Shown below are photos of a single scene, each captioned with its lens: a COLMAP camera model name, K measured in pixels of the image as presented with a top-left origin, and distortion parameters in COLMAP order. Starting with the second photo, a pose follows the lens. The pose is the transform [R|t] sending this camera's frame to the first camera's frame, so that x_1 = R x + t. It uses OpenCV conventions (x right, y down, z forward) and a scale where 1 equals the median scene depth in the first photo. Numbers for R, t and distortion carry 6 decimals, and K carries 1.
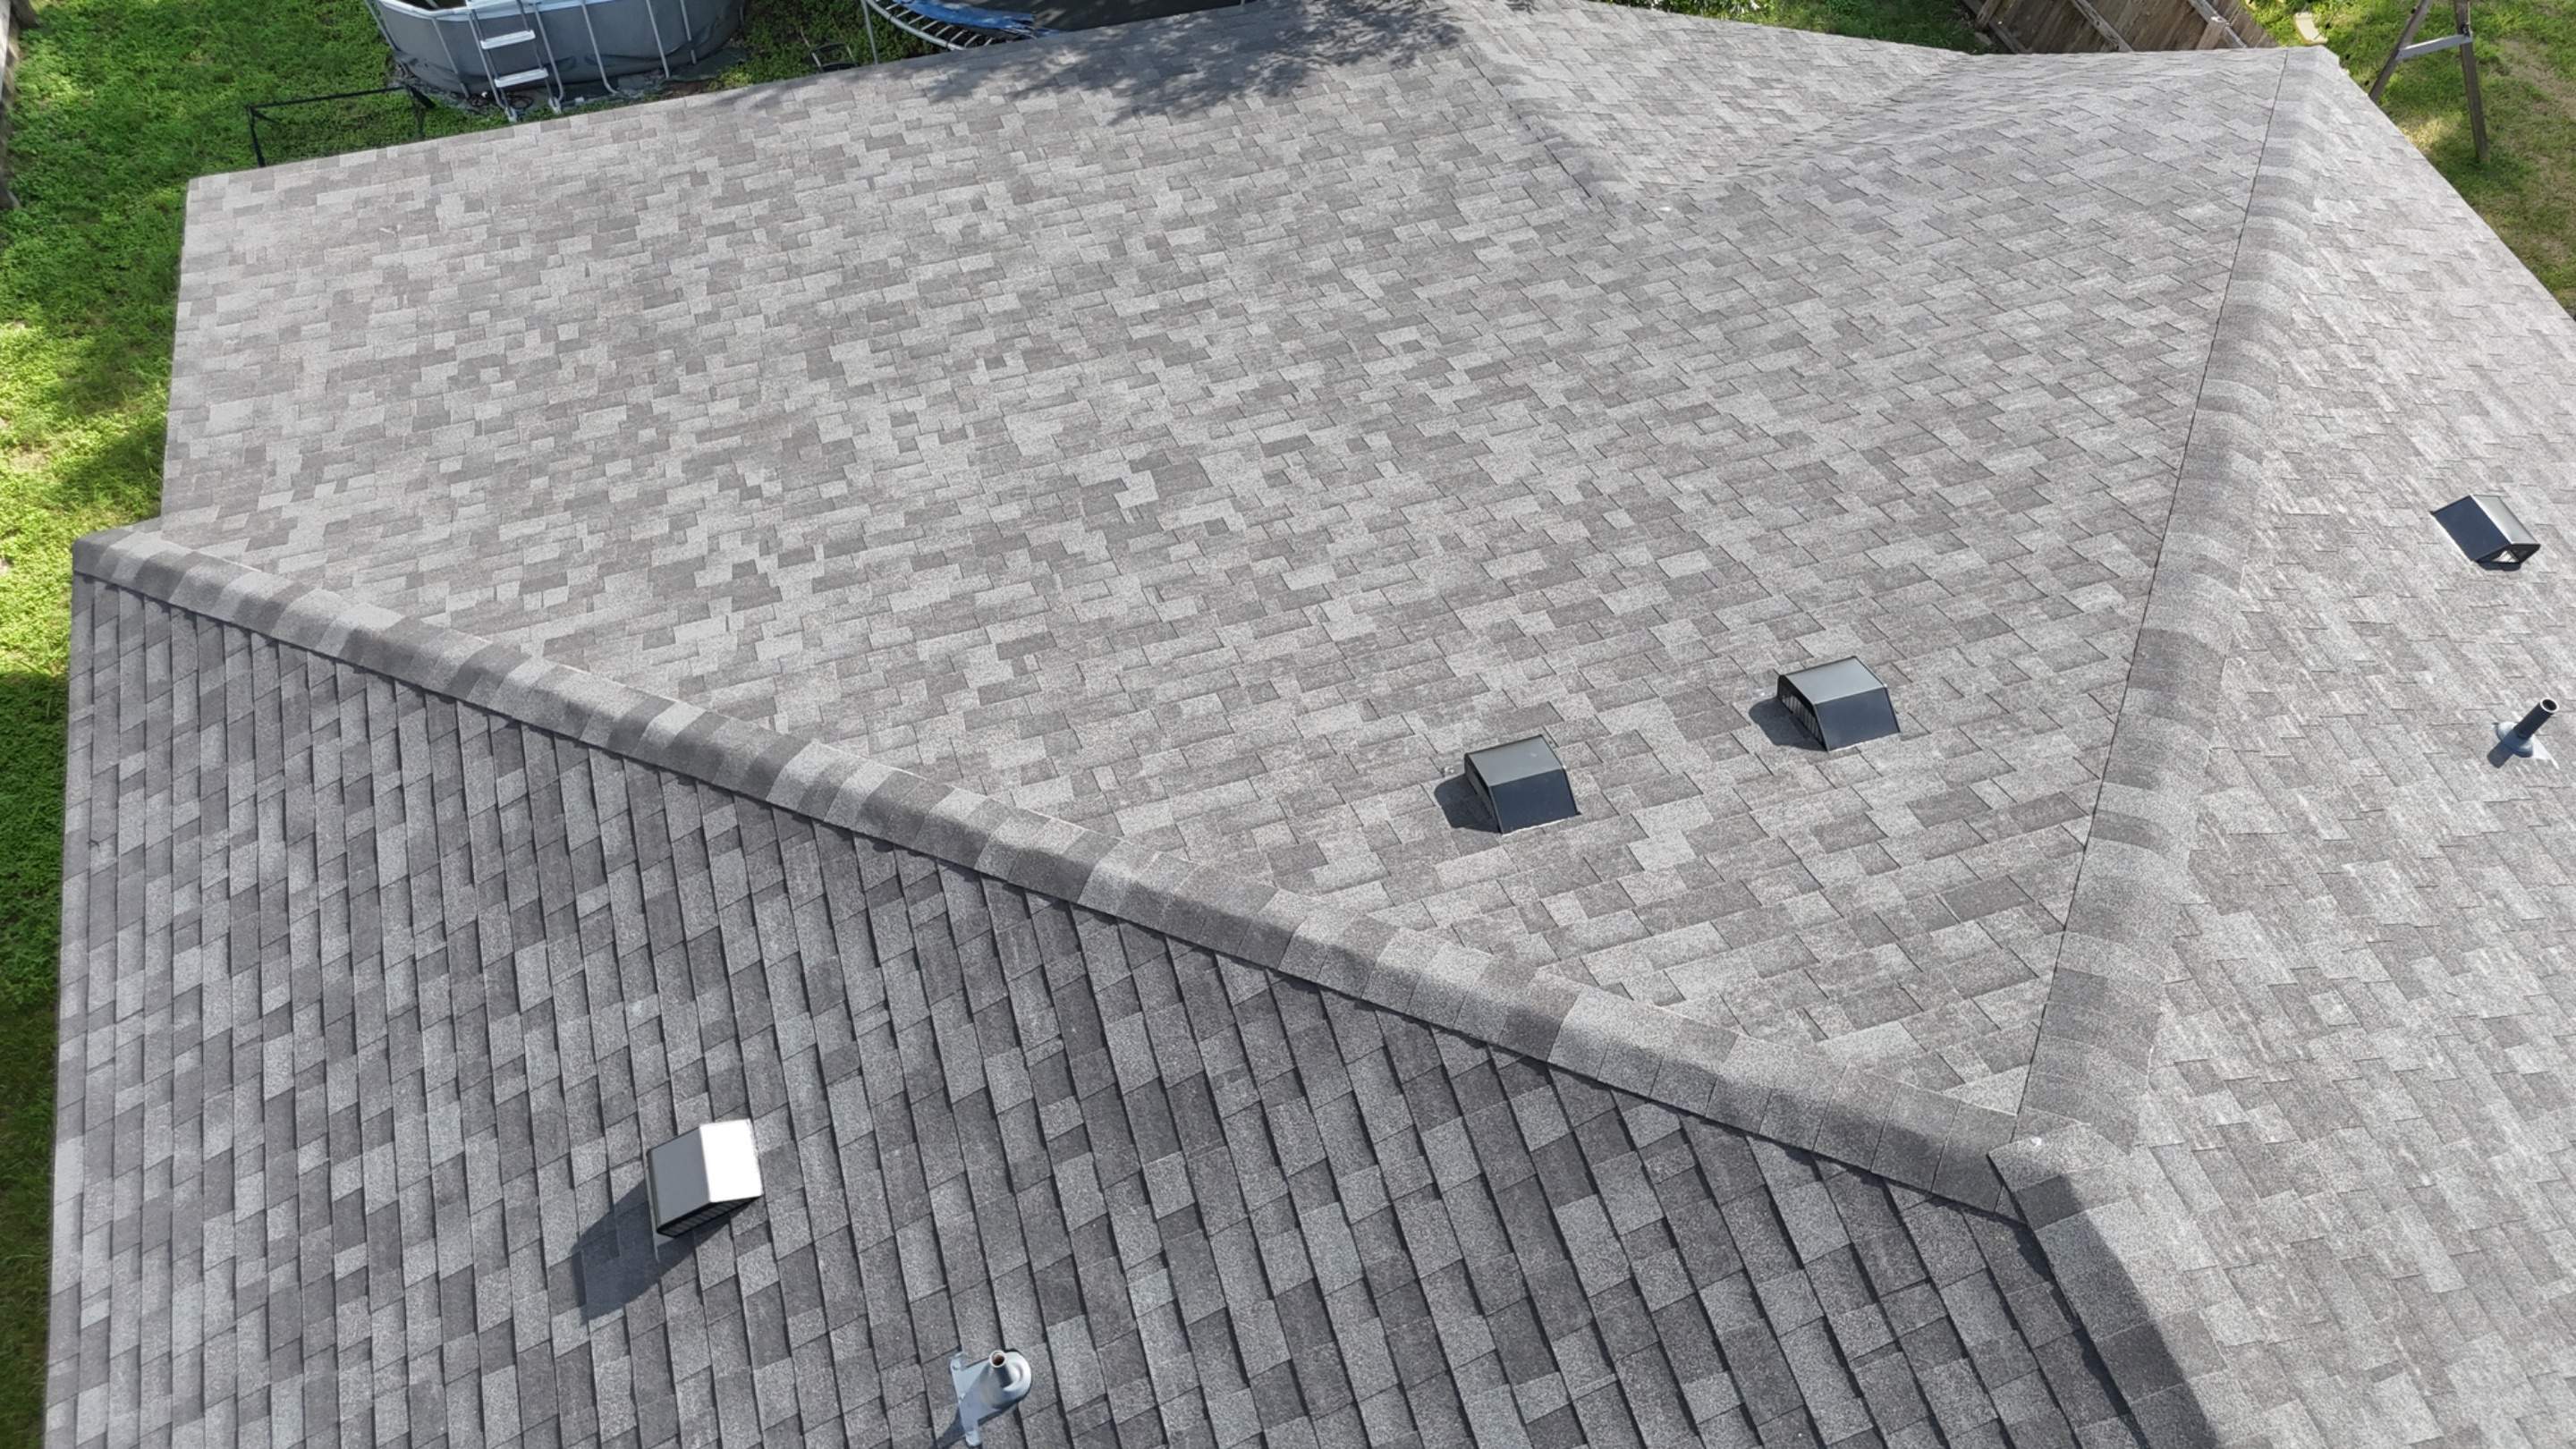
lens RADIAL K [[1902.2, 0, 1292.3], [0, 1902.2, 720.3], [0, 0, 1]] dist [0.078261, -0.080838]
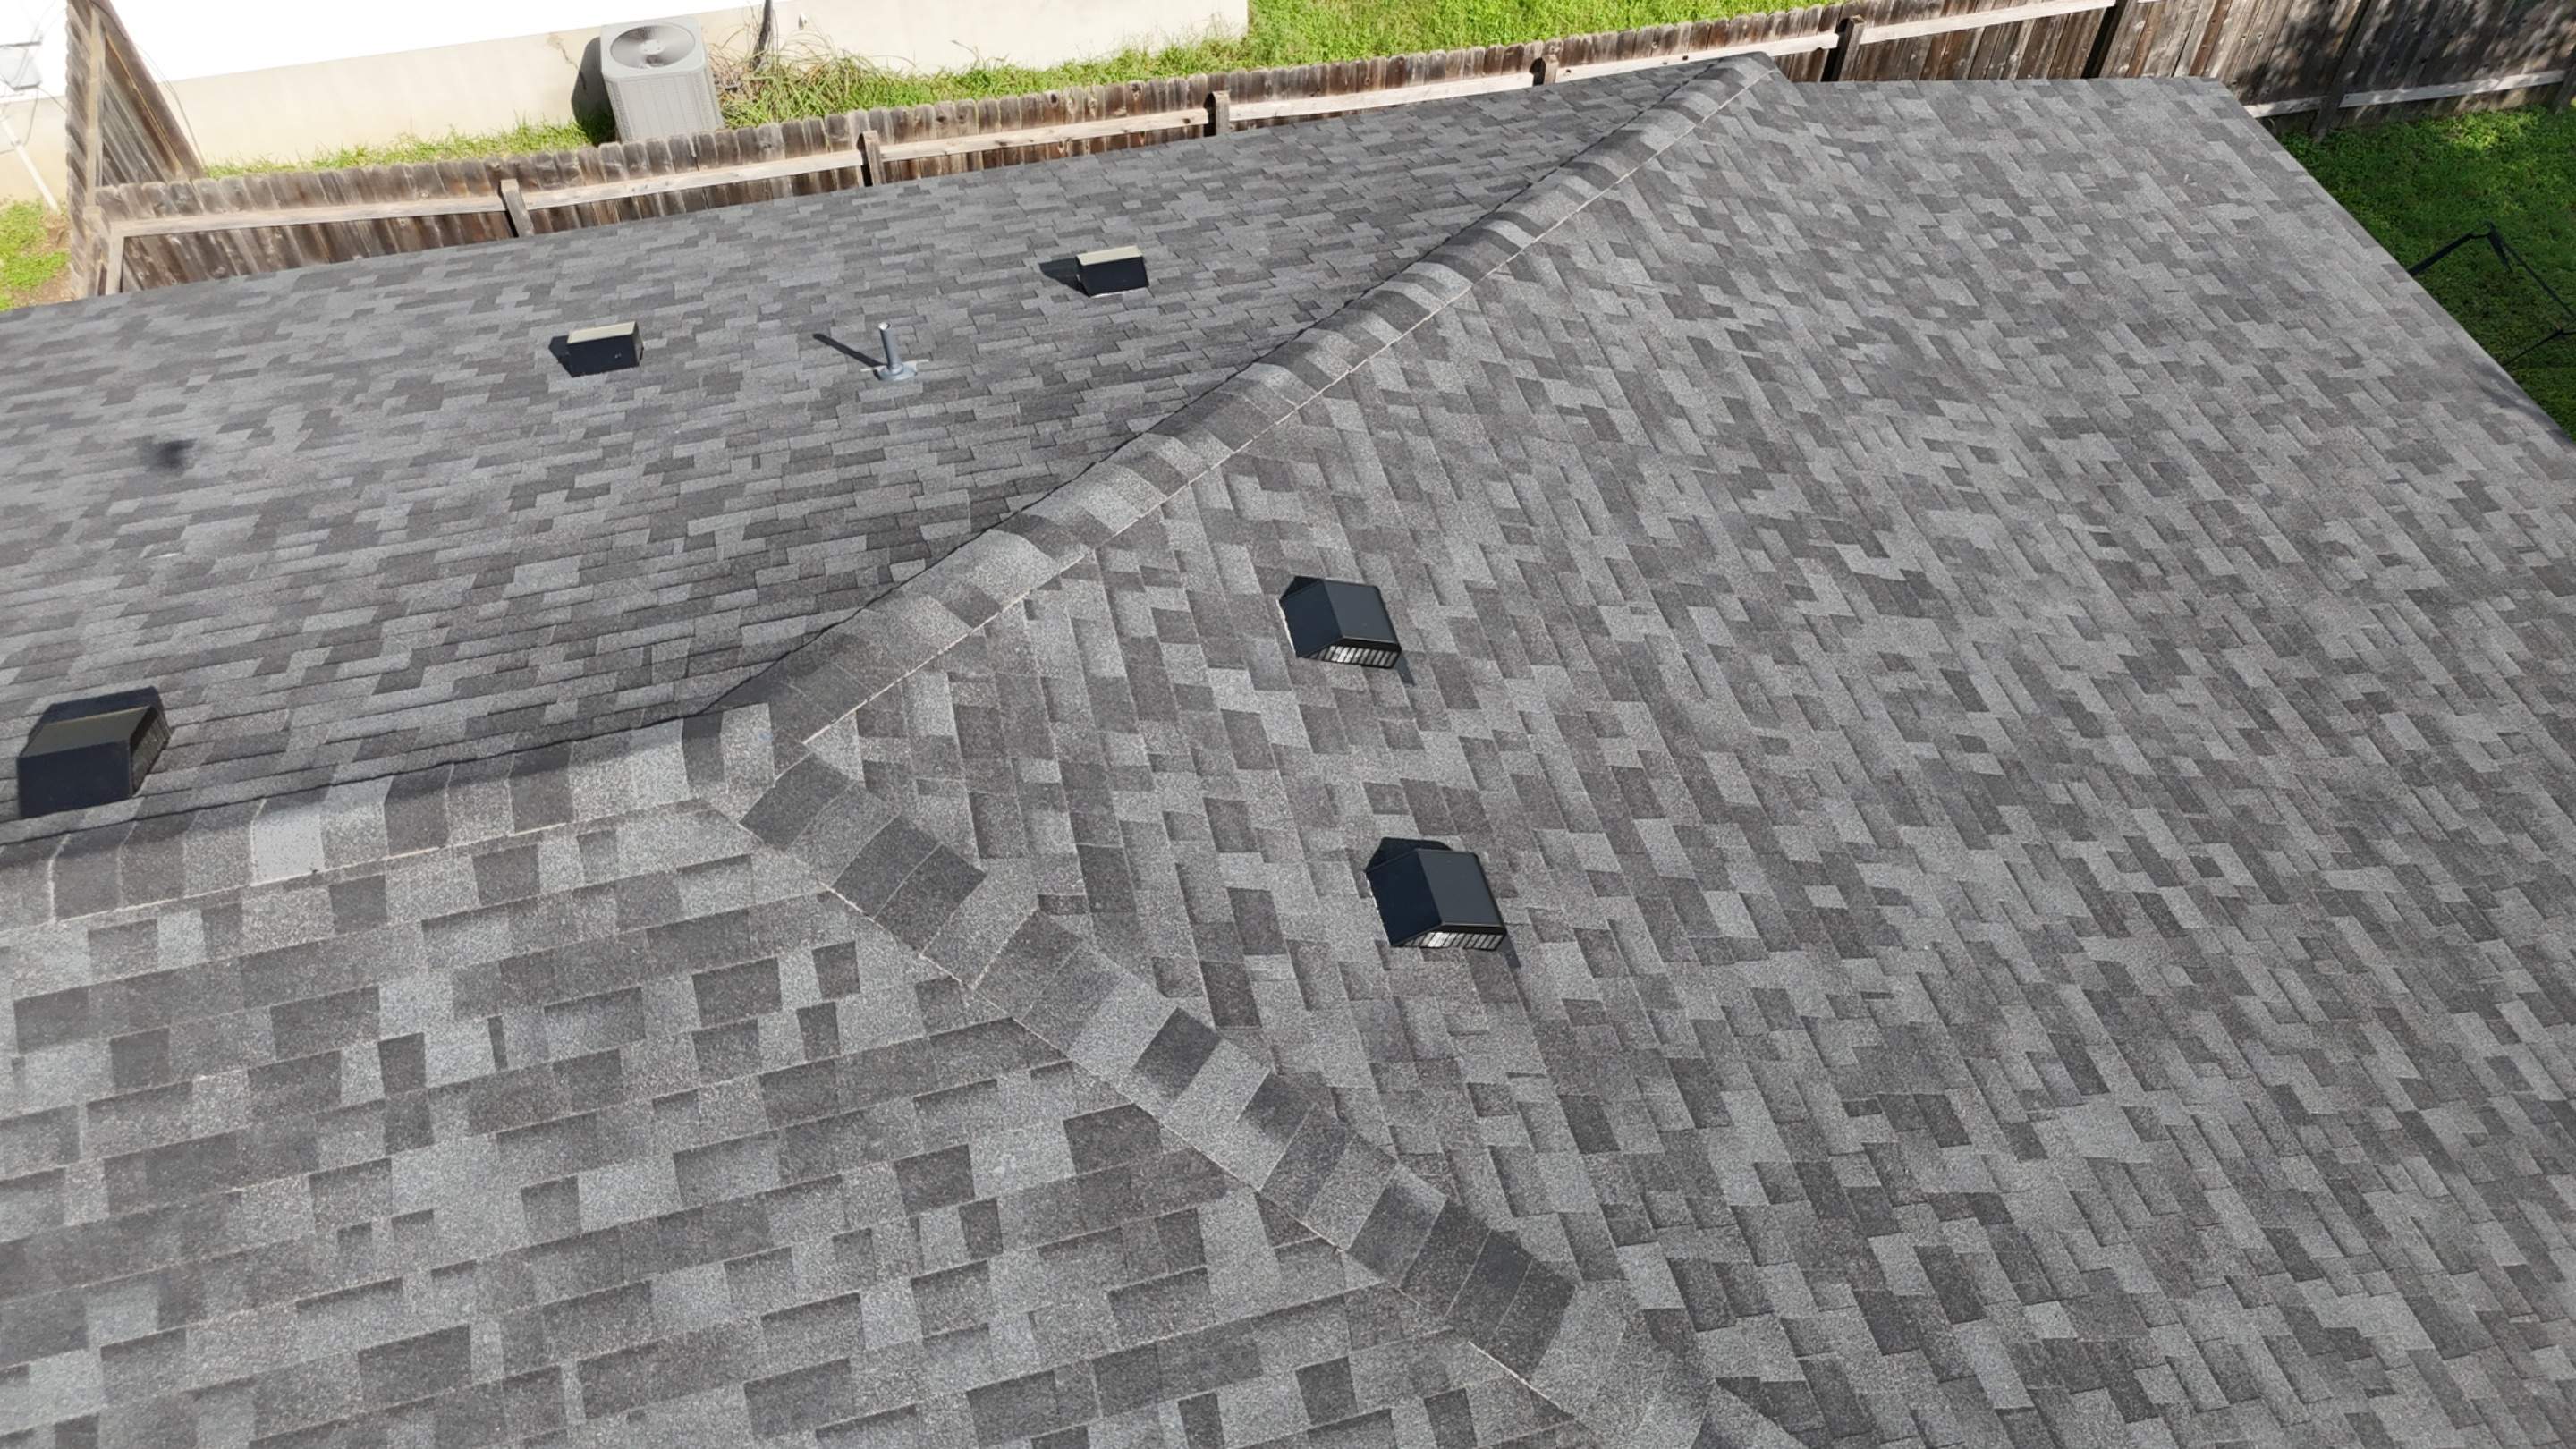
lens RADIAL K [[1902.2, 0, 1292.9], [0, 1902.2, 713.7], [0, 0, 1]] dist [0.078261, -0.080838]
pose [[-0.052226, 0.760945, -0.646711, 0.717167], [-0.837257, 0.319609, 0.443679, -0.332880], [0.544310, 0.564635, 0.620414, 0.357738]]
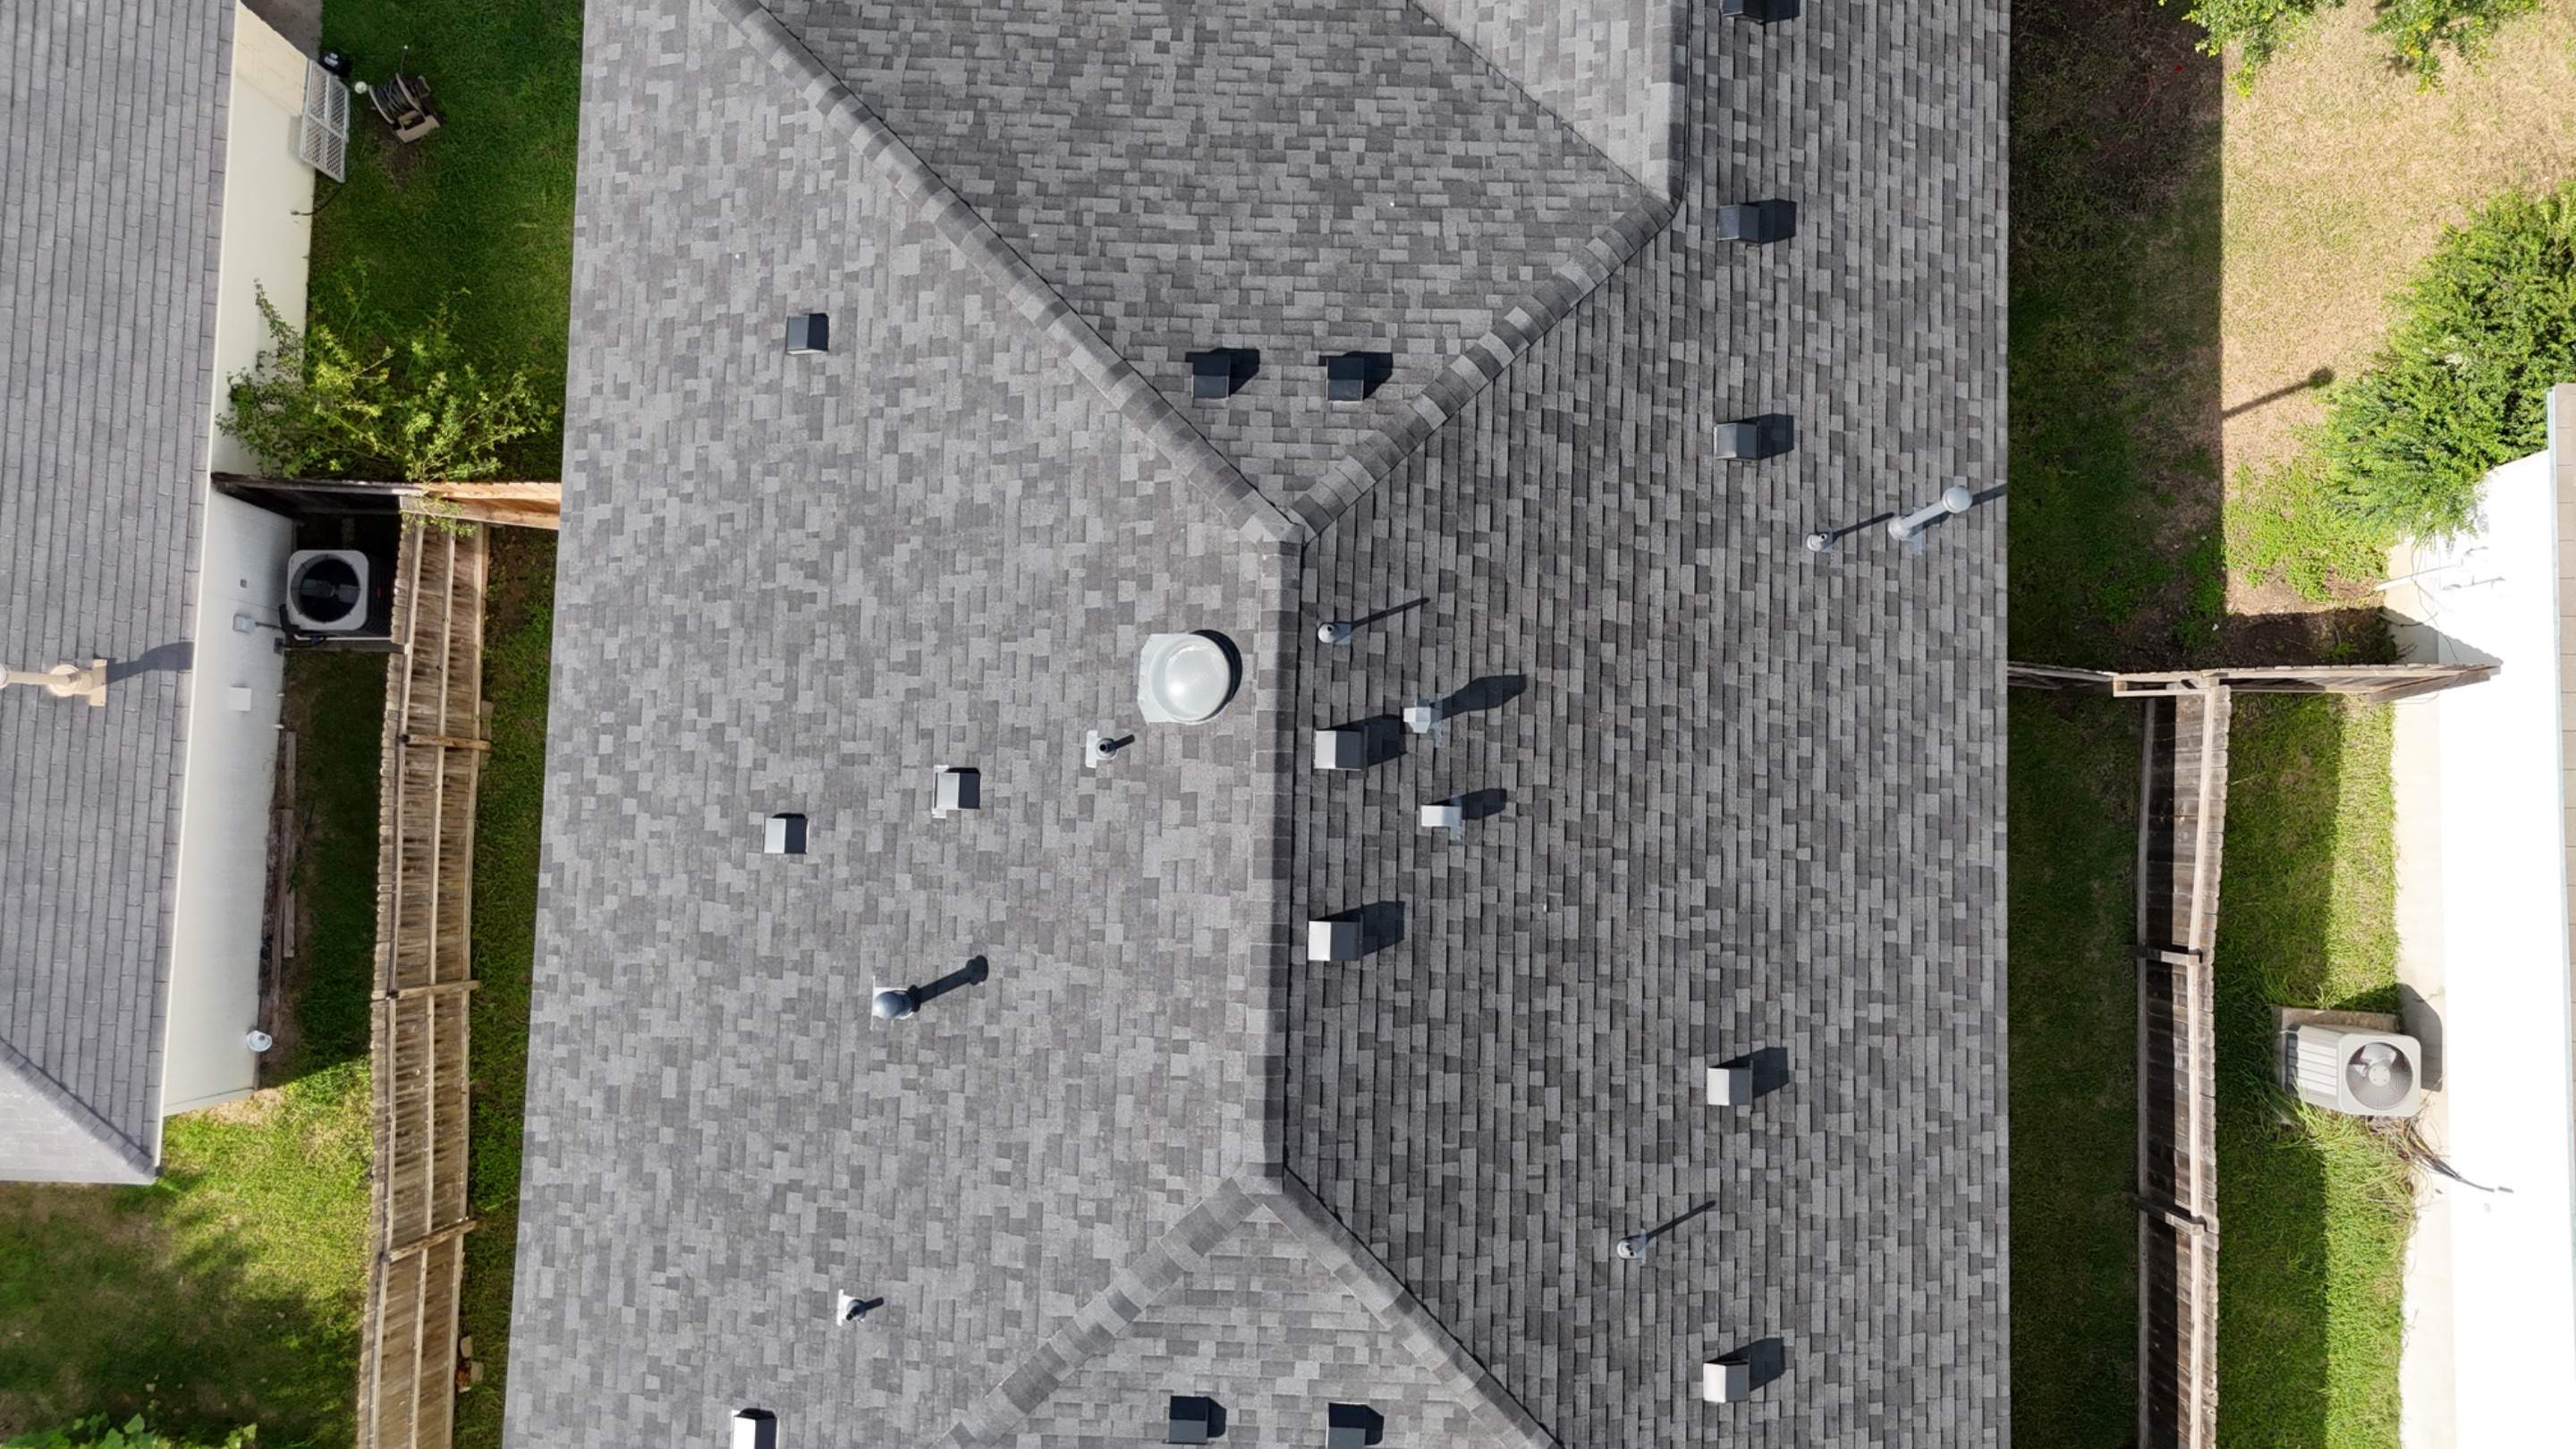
lens RADIAL K [[1902.2, 0, 1288.4], [0, 1902.2, 720.9], [0, 0, 1]] dist [0.078261, -0.080838]
pose [[-0.944755, -0.327332, 0.017080, 0.368193], [0.270918, -0.750476, 0.602818, -0.627801], [-0.184503, 0.574142, 0.797696, -1.075030]]
